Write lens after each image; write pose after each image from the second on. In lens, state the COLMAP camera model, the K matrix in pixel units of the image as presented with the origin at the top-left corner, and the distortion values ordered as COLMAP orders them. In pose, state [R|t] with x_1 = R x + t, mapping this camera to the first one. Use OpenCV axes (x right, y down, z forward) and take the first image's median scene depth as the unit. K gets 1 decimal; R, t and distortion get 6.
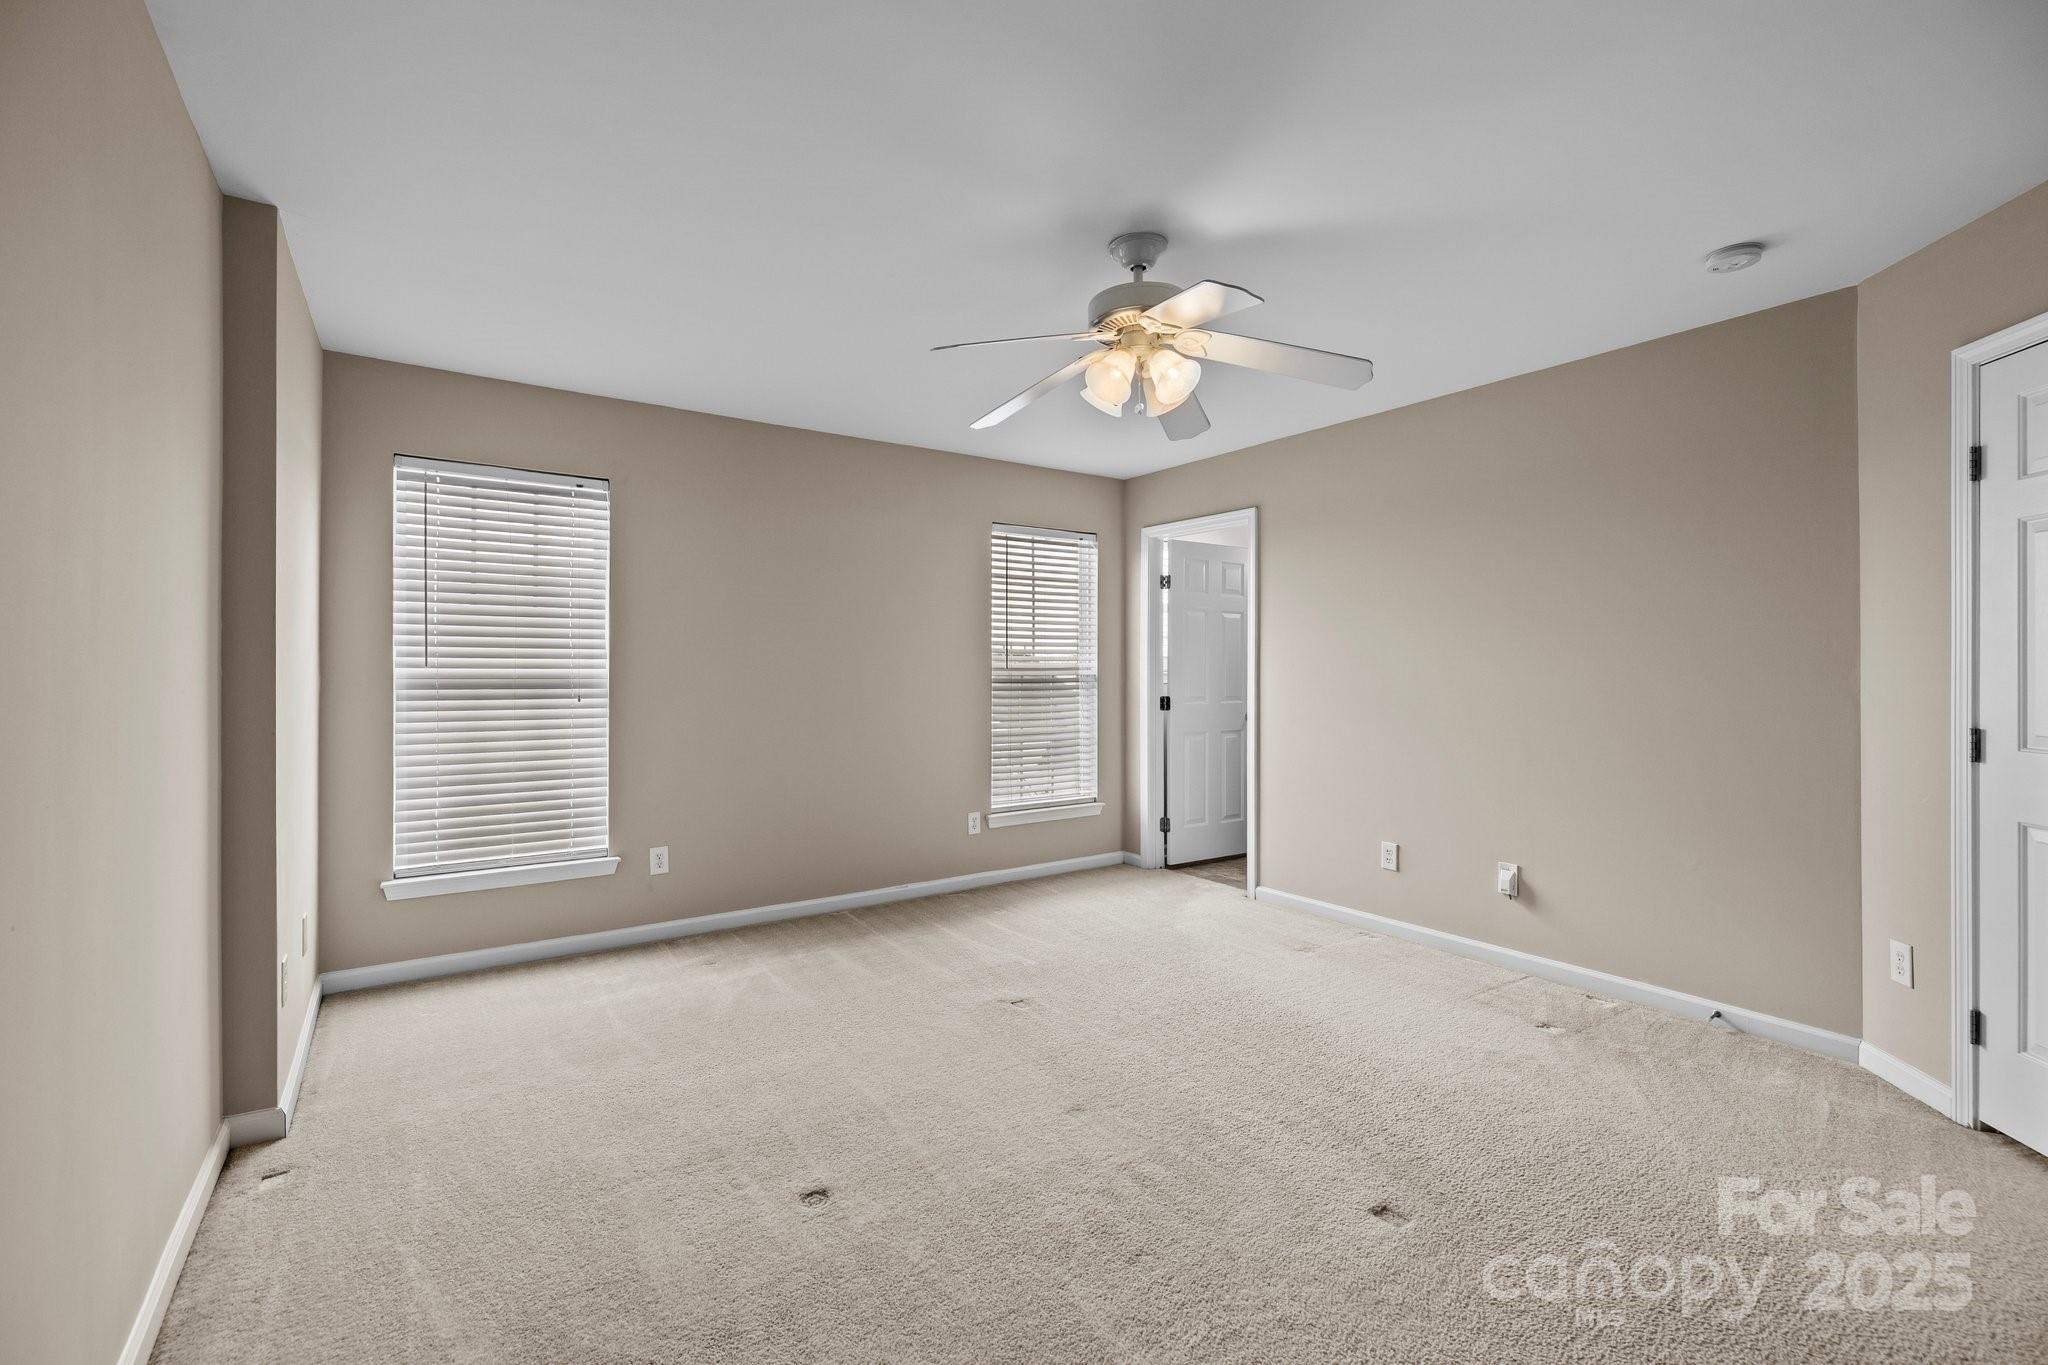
lens RADIAL K [[865.5, 0, 1024.5], [0, 865.5, 665.5], [0, 0, 1]] dist [-0.002174, 0.000130]
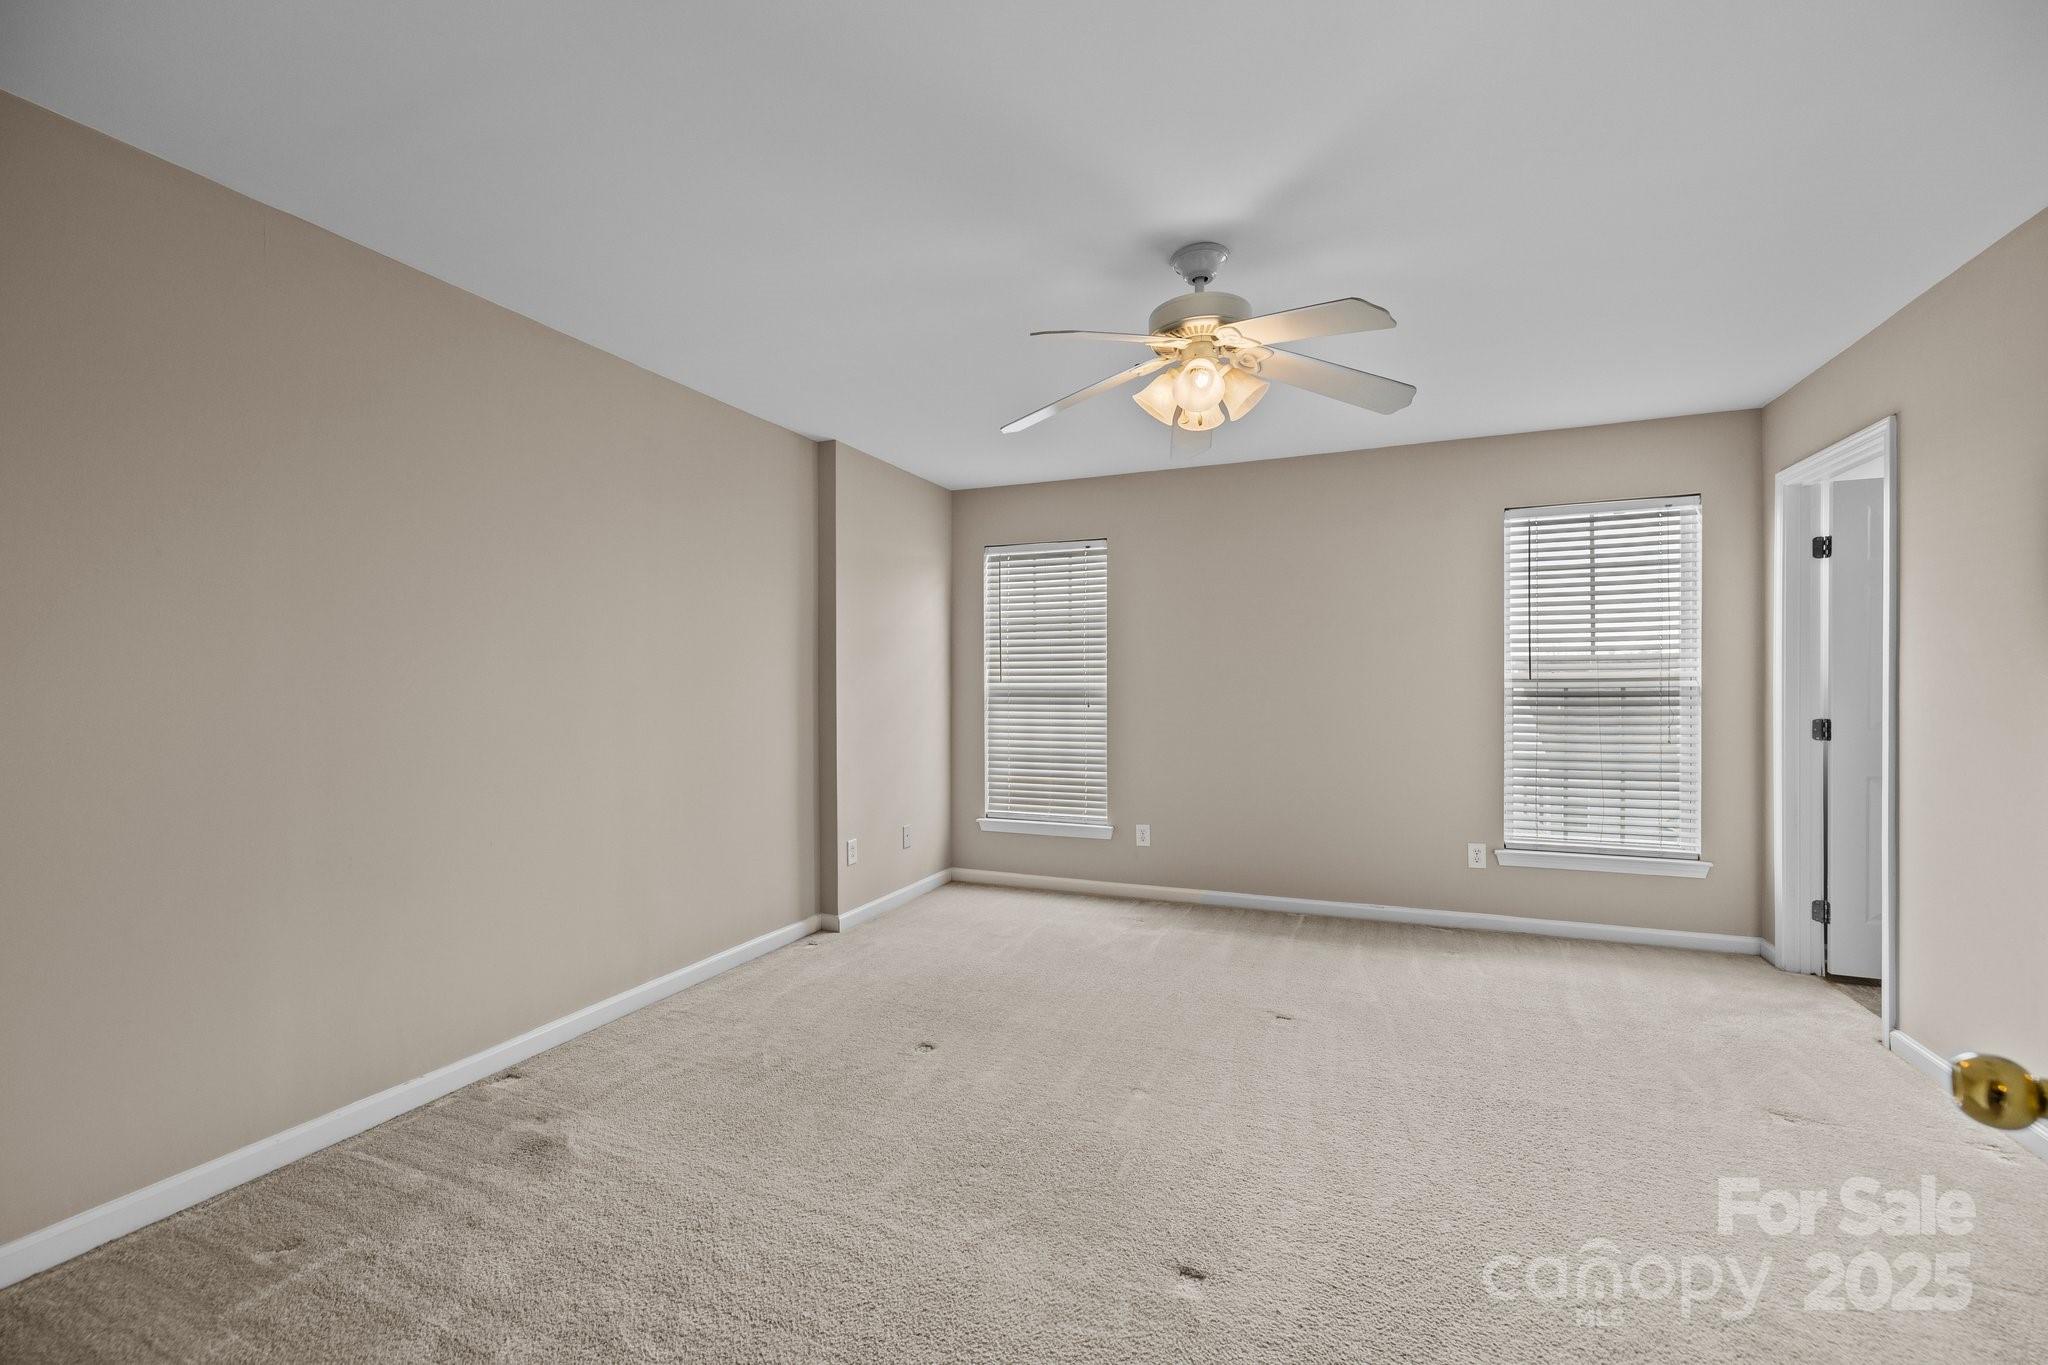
lens RADIAL K [[865.5, 0, 1035.1], [0, 865.5, 686.7], [0, 0, 1]] dist [-0.002174, 0.000130]
pose [[0.550922, 0.001399, -0.834556, 0.426839], [0.010881, 0.999902, 0.008859, -0.002117], [0.834486, -0.013962, 0.550853, 0.142362]]
